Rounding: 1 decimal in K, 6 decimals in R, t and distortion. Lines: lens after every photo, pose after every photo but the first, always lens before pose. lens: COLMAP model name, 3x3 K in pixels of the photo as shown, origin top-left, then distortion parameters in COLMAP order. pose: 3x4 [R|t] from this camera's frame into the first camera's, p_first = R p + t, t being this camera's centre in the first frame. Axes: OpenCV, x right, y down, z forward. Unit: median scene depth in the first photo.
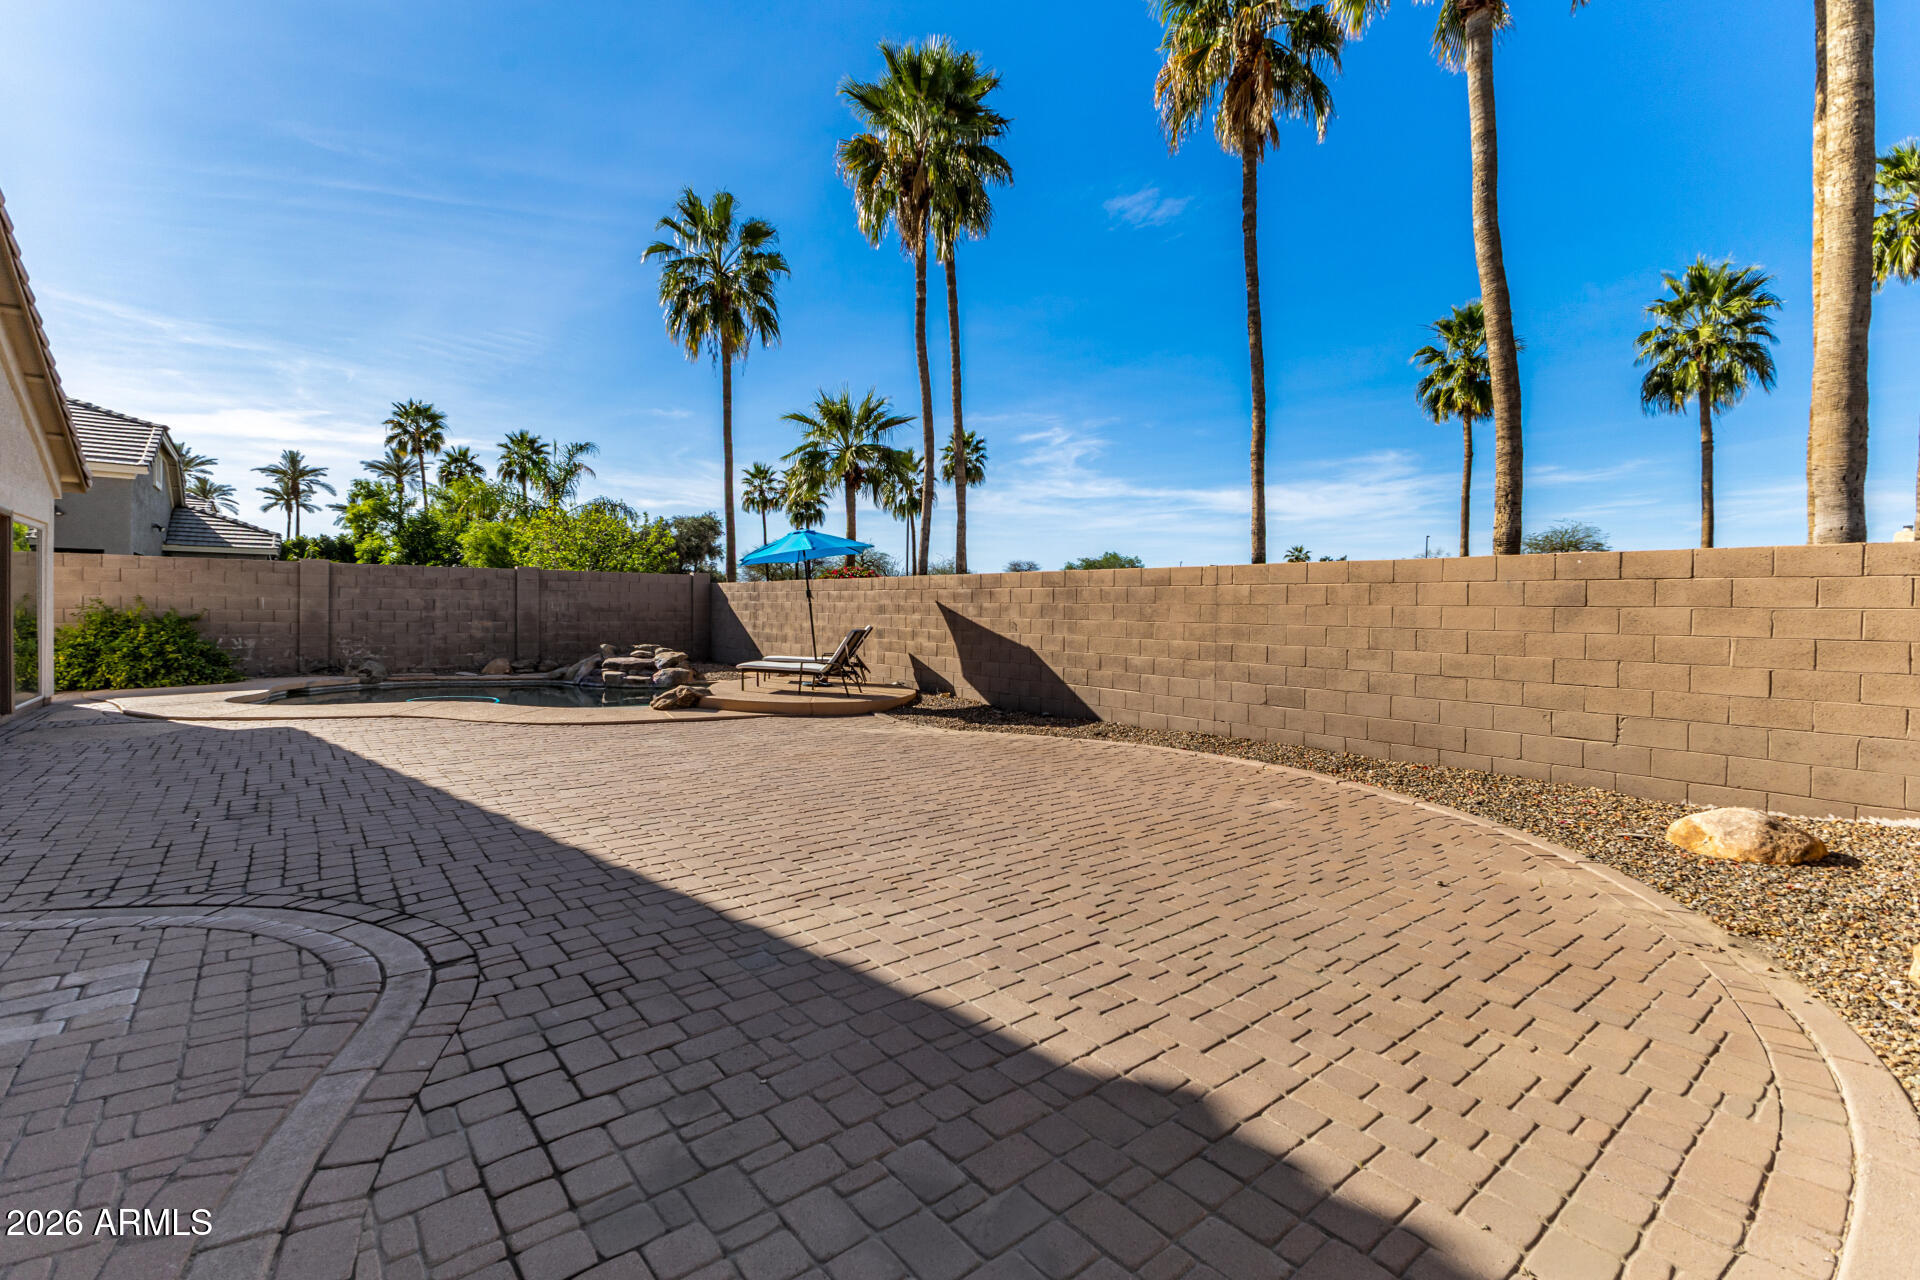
lens RADIAL K [[847.2, 0, 958.2], [0, 847.2, 672.9], [0, 0, 1]] dist [0.015139, -0.002127]
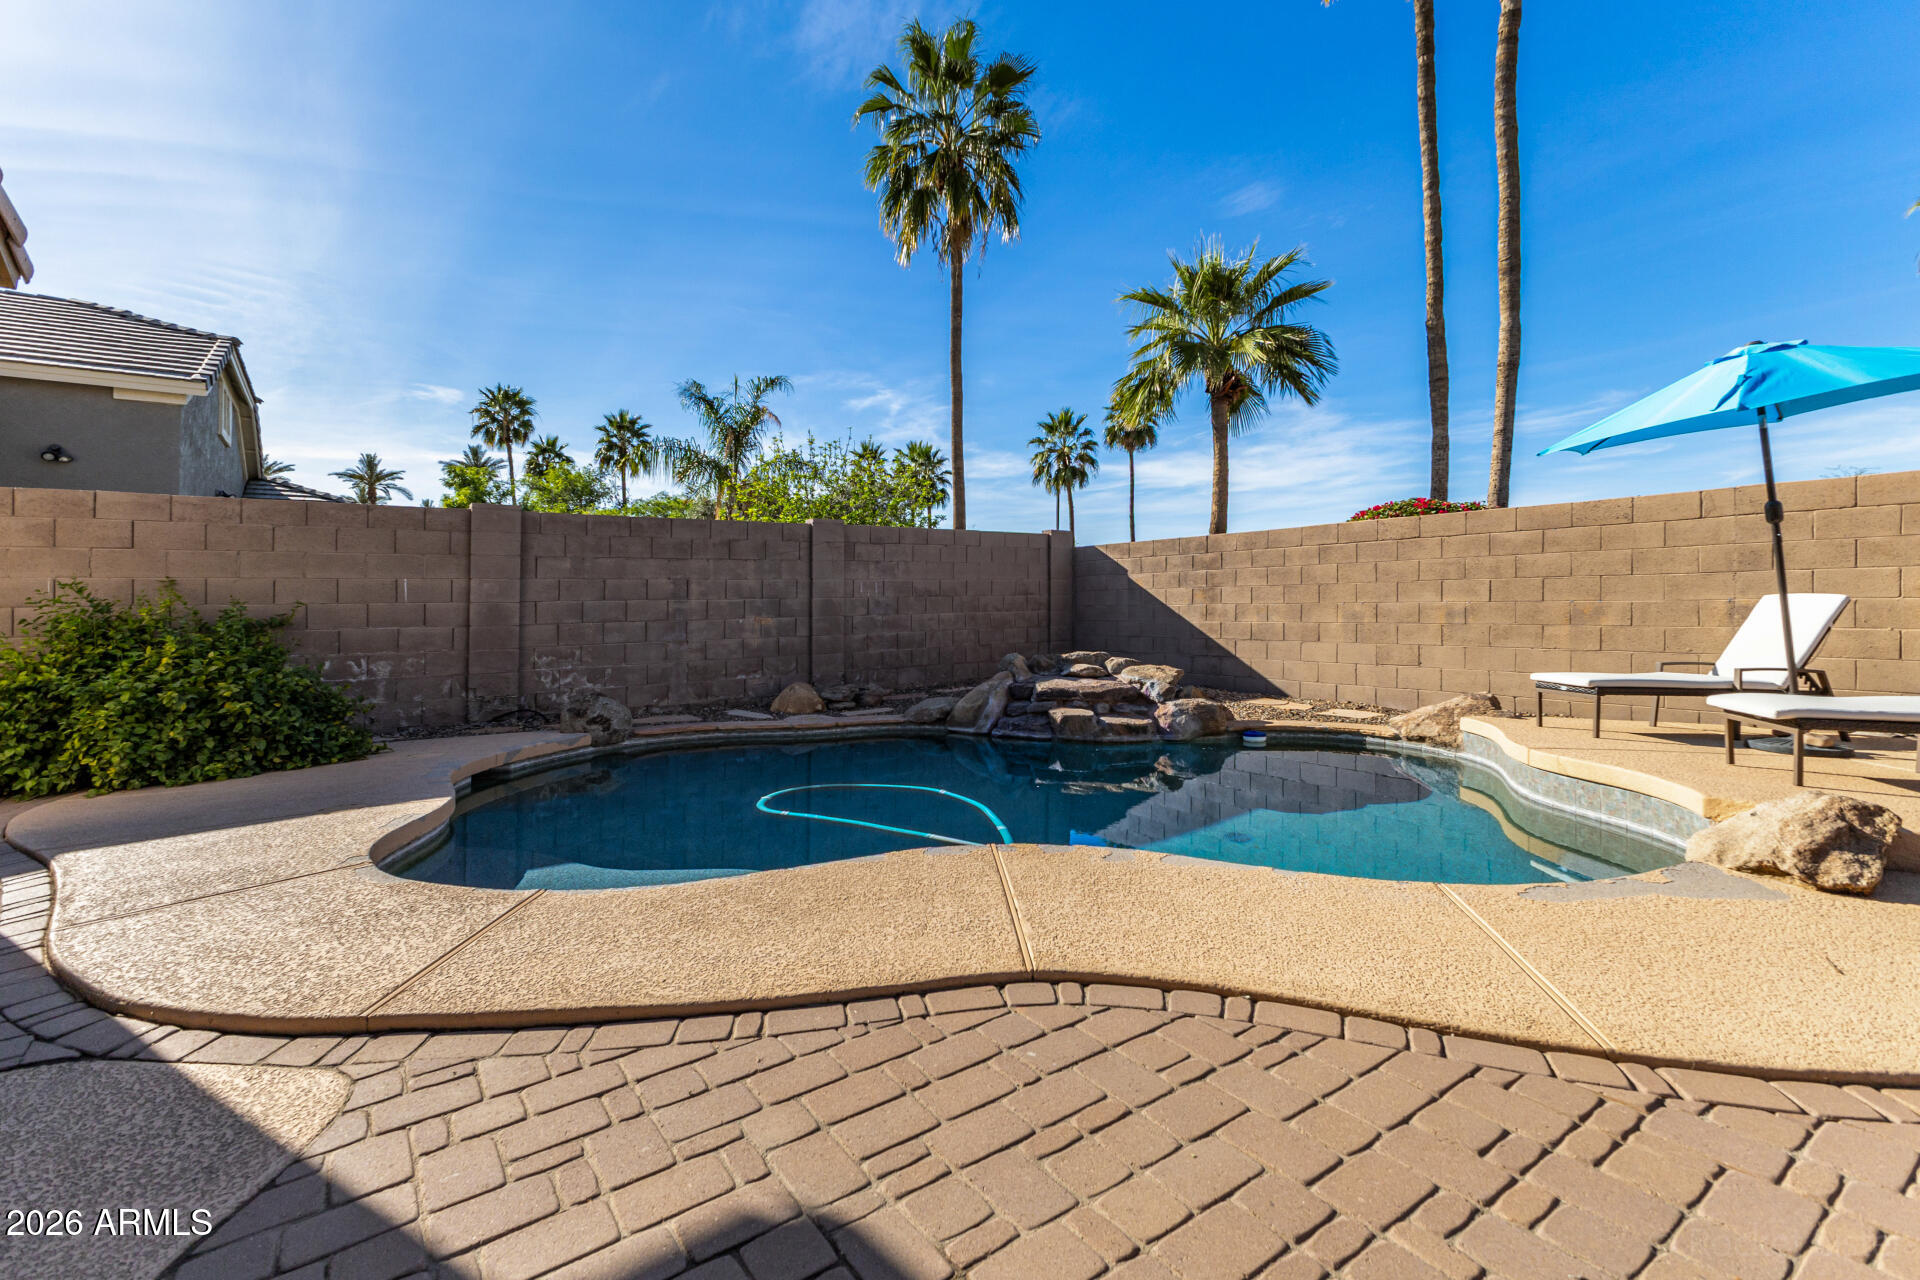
lens RADIAL K [[847.2, 0, 936.6], [0, 847.2, 641.9], [0, 0, 1]] dist [0.015139, -0.002127]
pose [[0.997454, -0.024989, -0.066793, -0.400677], [0.022876, 0.999220, -0.032203, -0.023456], [0.067545, 0.030593, 0.997247, 0.445964]]
